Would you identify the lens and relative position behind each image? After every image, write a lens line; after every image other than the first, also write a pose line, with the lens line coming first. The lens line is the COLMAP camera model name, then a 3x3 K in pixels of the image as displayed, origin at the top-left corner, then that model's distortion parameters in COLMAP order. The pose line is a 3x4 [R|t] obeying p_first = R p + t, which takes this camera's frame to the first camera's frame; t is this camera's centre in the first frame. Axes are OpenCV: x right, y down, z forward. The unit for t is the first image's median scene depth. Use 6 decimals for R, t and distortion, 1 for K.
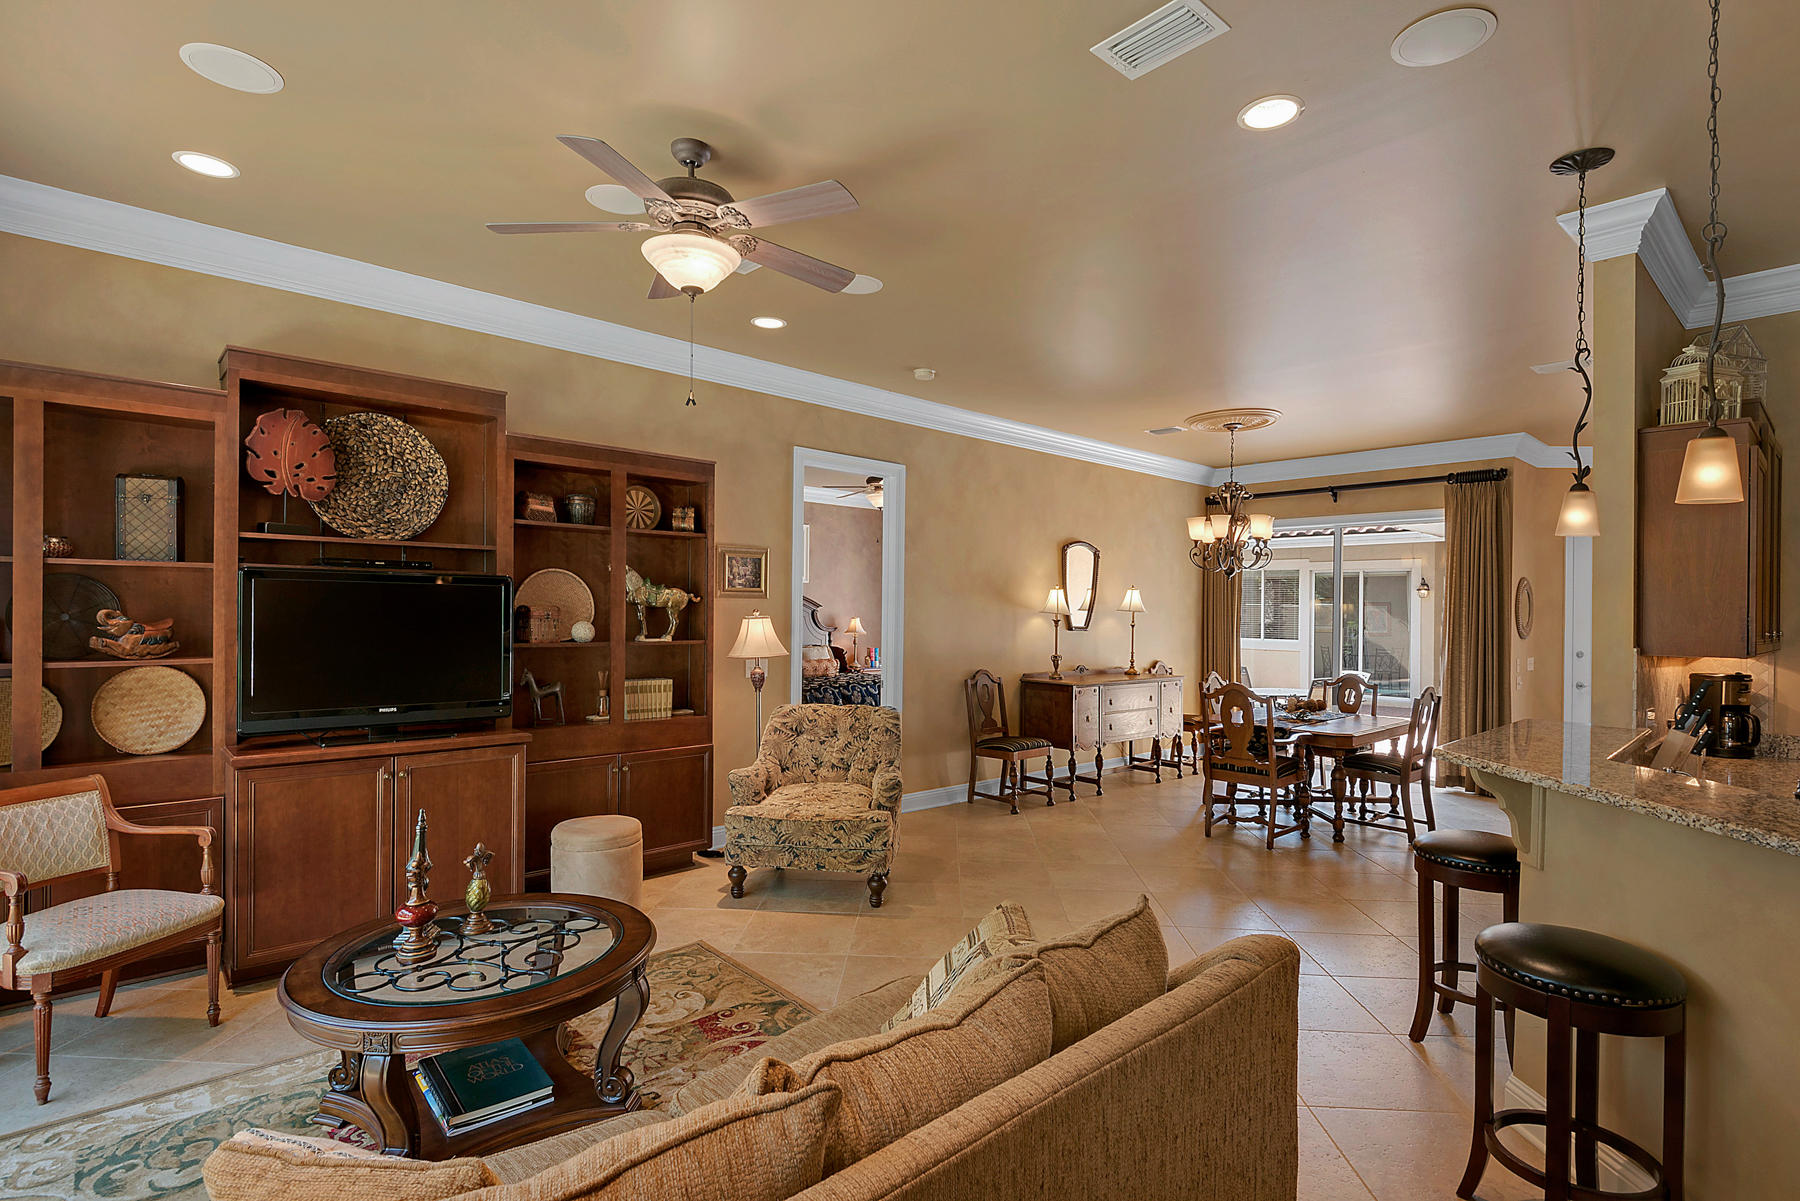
lens RADIAL K [[865.0, 0, 897.8], [0, 865.0, 611.9], [0, 0, 1]] dist [0.013212, -0.007860]
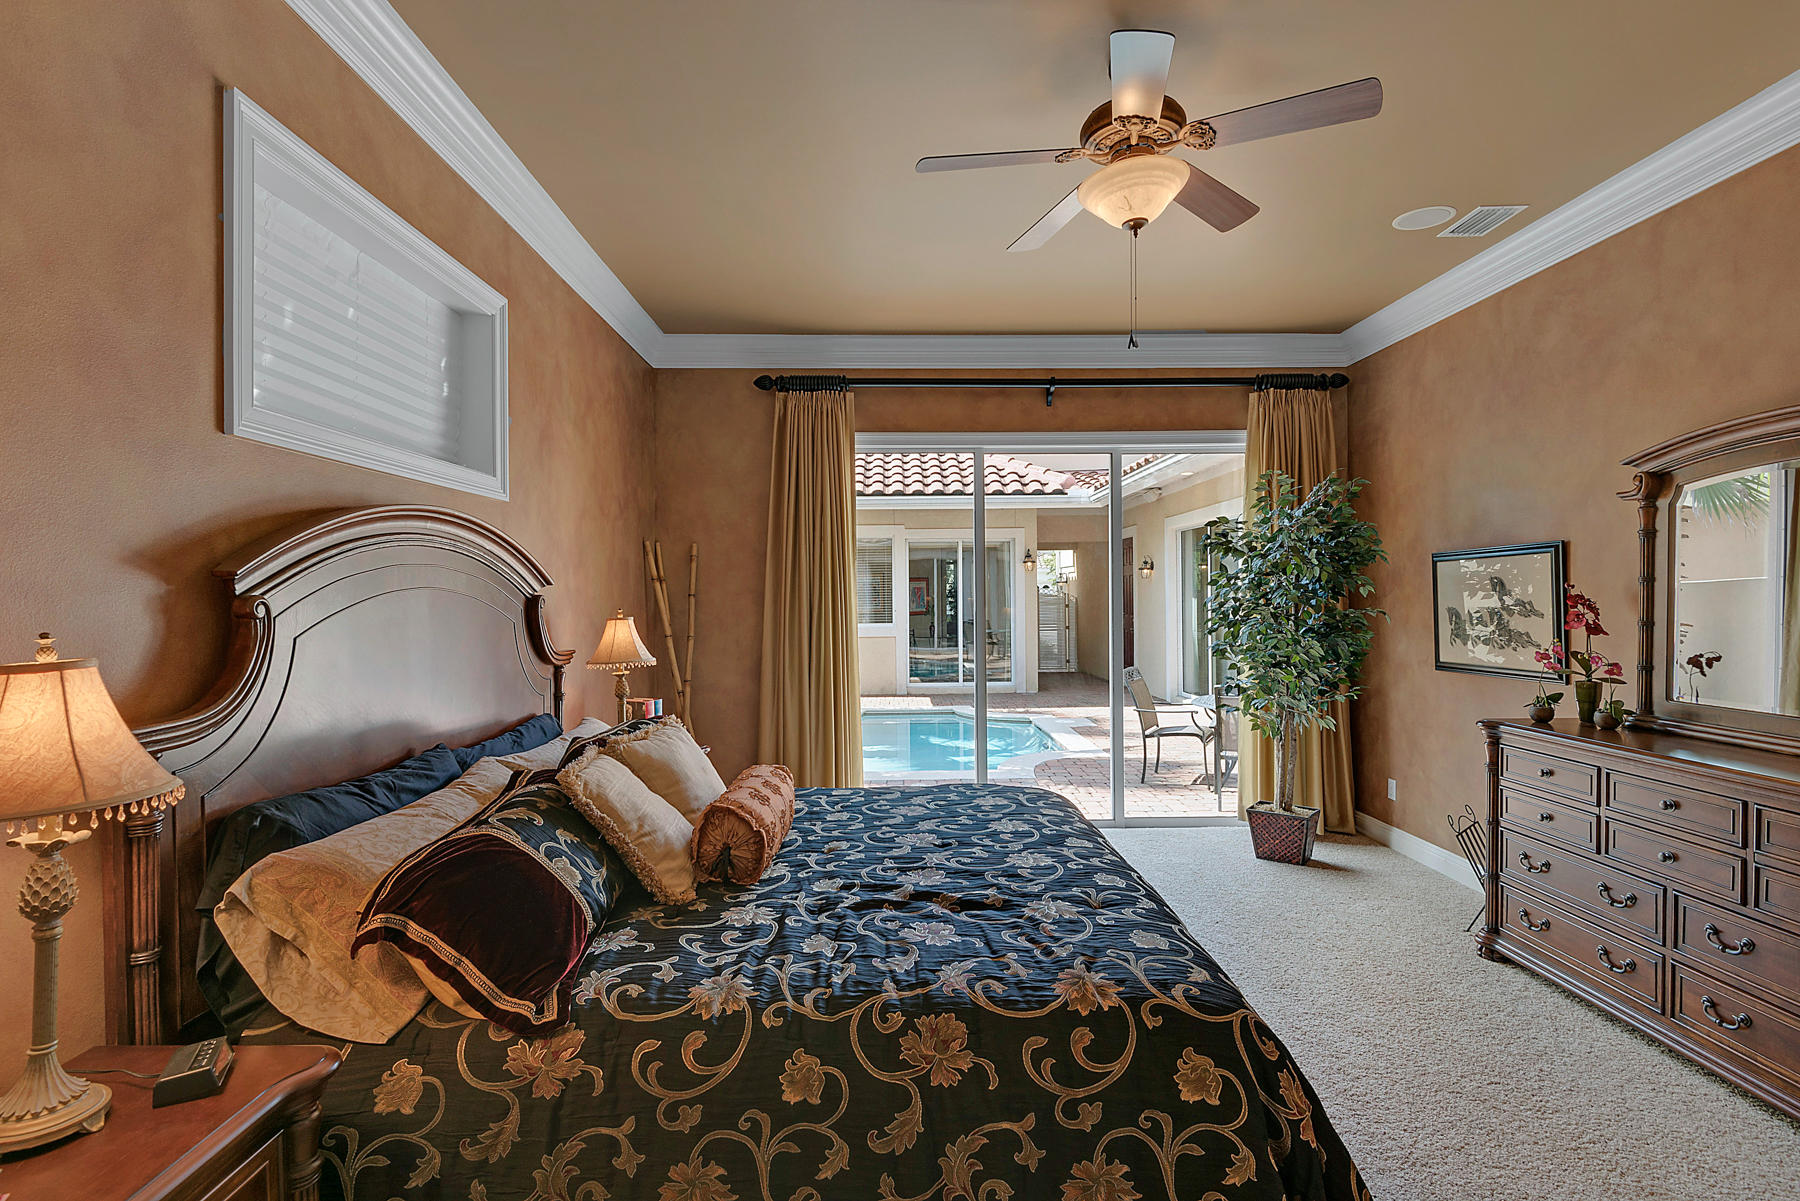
lens RADIAL K [[894.1, 0, 852.2], [0, 894.1, 596.6], [0, 0, 1]] dist [0.011734, -0.006561]
pose [[0.664143, -0.019933, 0.747339, -0.639854], [0.017916, 0.999782, 0.010744, -0.009314], [-0.747390, 0.006254, 0.664356, 1.811808]]
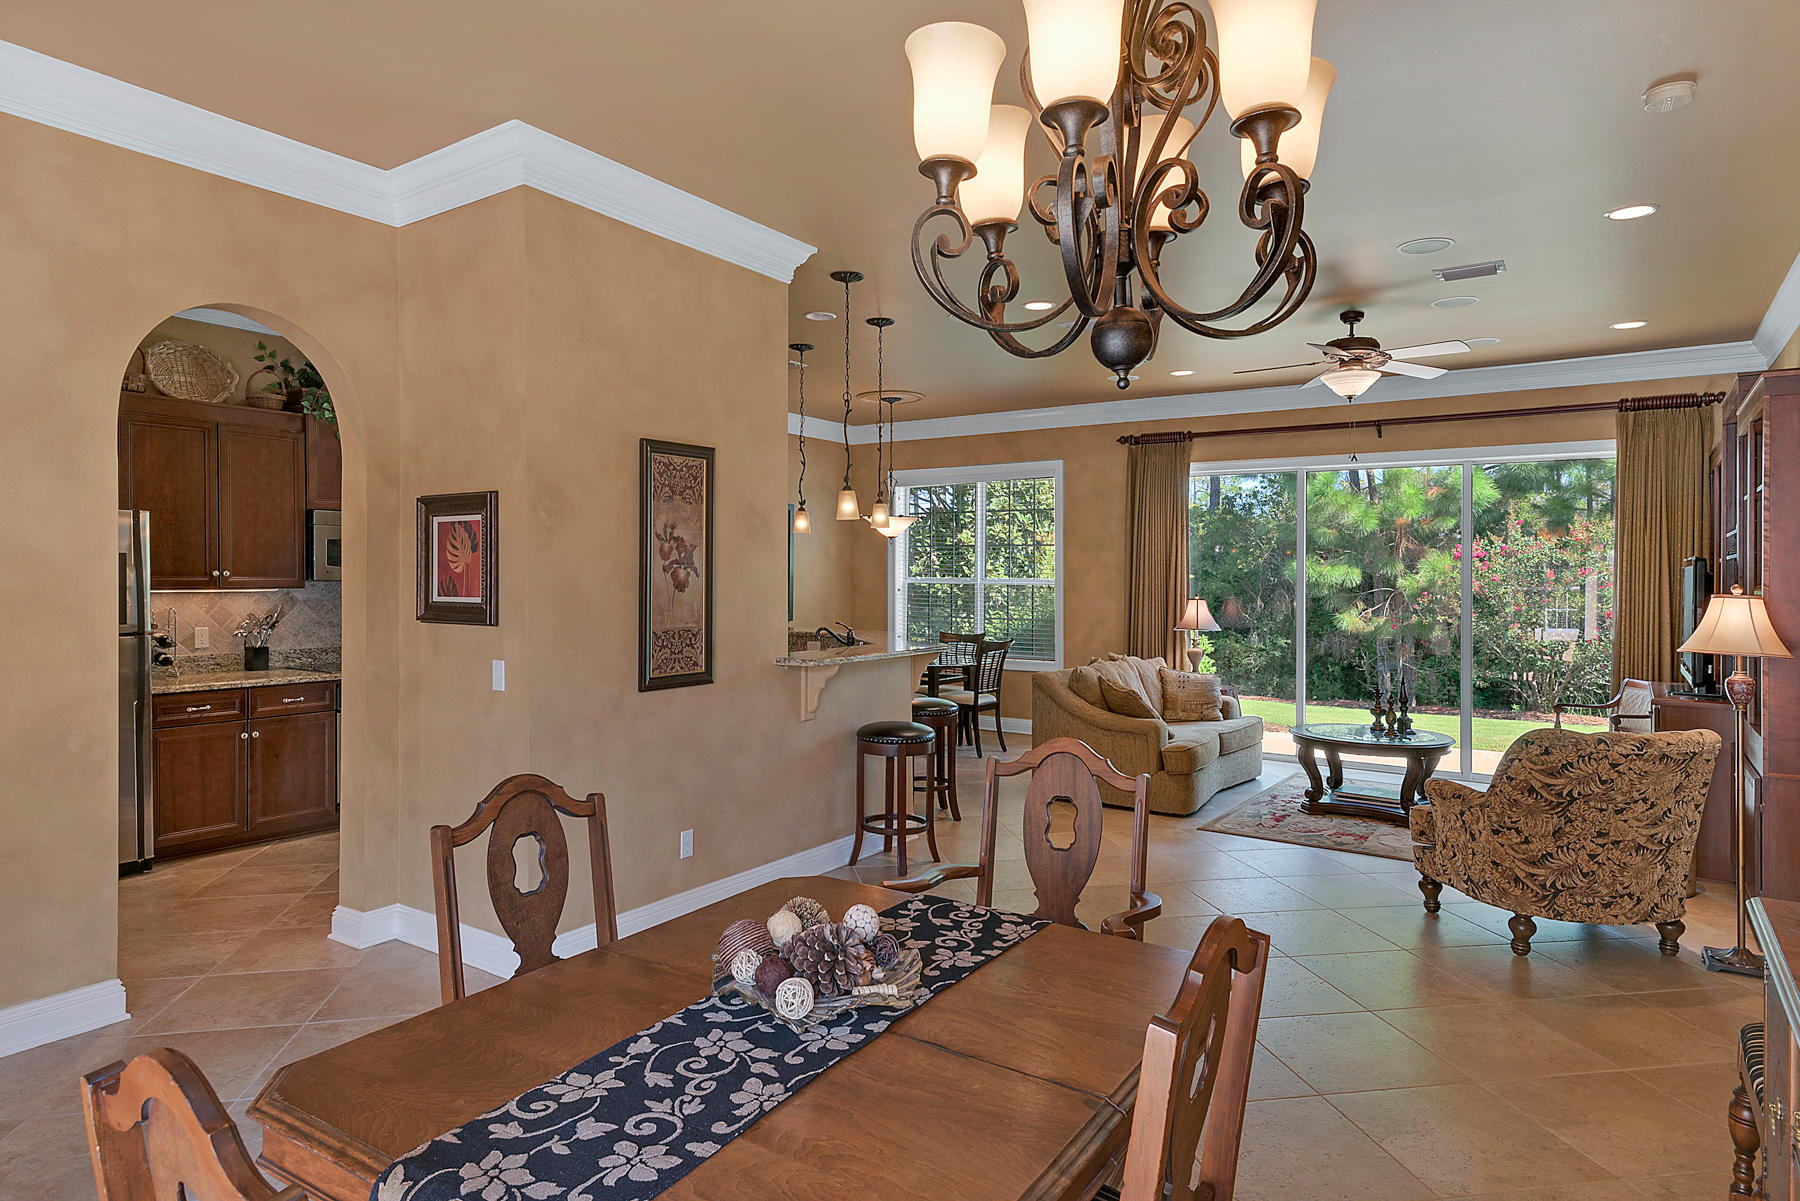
lens RADIAL K [[1054.3, 0, 920.8], [0, 1054.3, 595.8], [0, 0, 1]] dist [0.013390, -0.005075]
pose [[-0.969689, -0.022121, -0.243337, 0.735541], [-0.028038, 0.999389, 0.020878, 0.007563], [0.242727, 0.027068, -0.969717, 1.885681]]
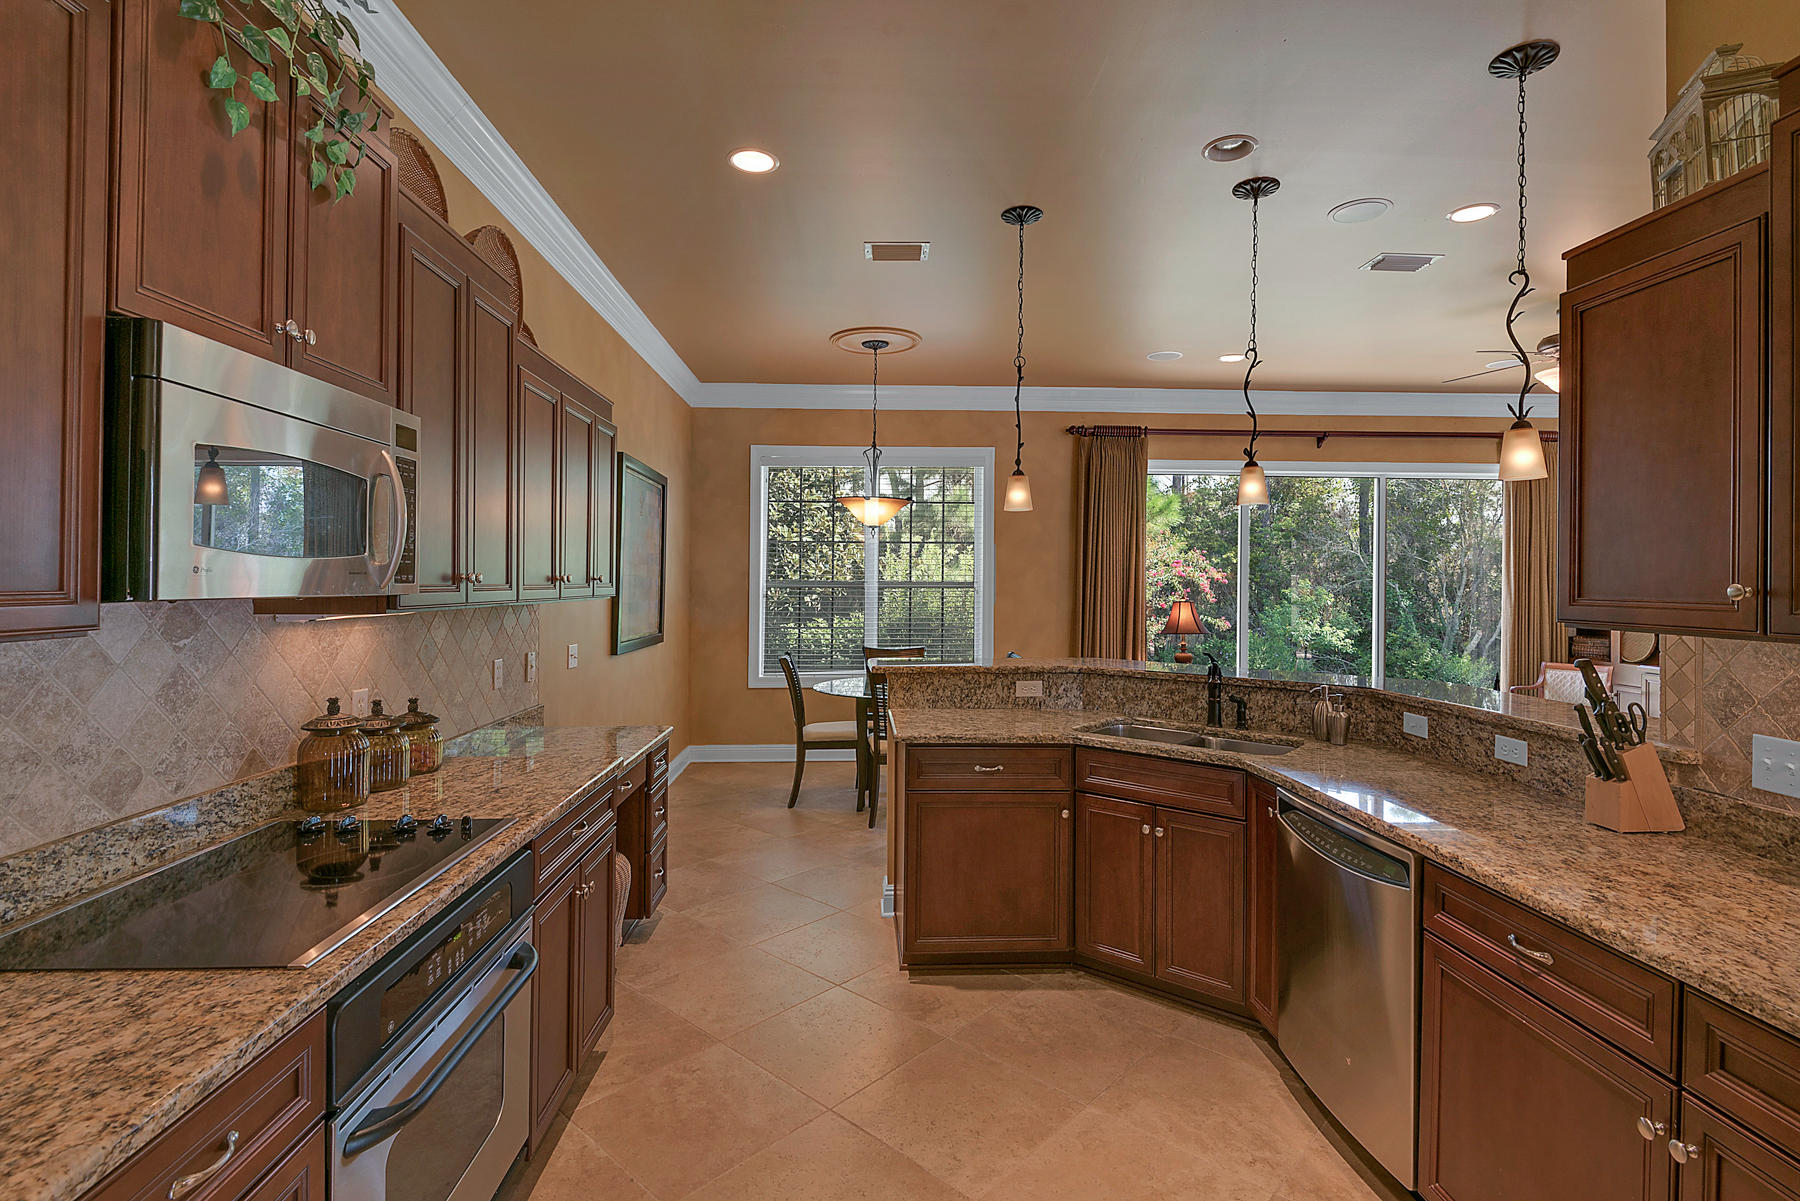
lens RADIAL K [[865.0, 0, 923.6], [0, 865.0, 579.8], [0, 0, 1]] dist [0.013212, -0.007860]
pose [[-0.634390, -0.023016, -0.772671, 1.226791], [-0.021530, 0.999695, -0.012102, 0.029253], [0.772713, 0.008958, -0.634692, 0.729712]]
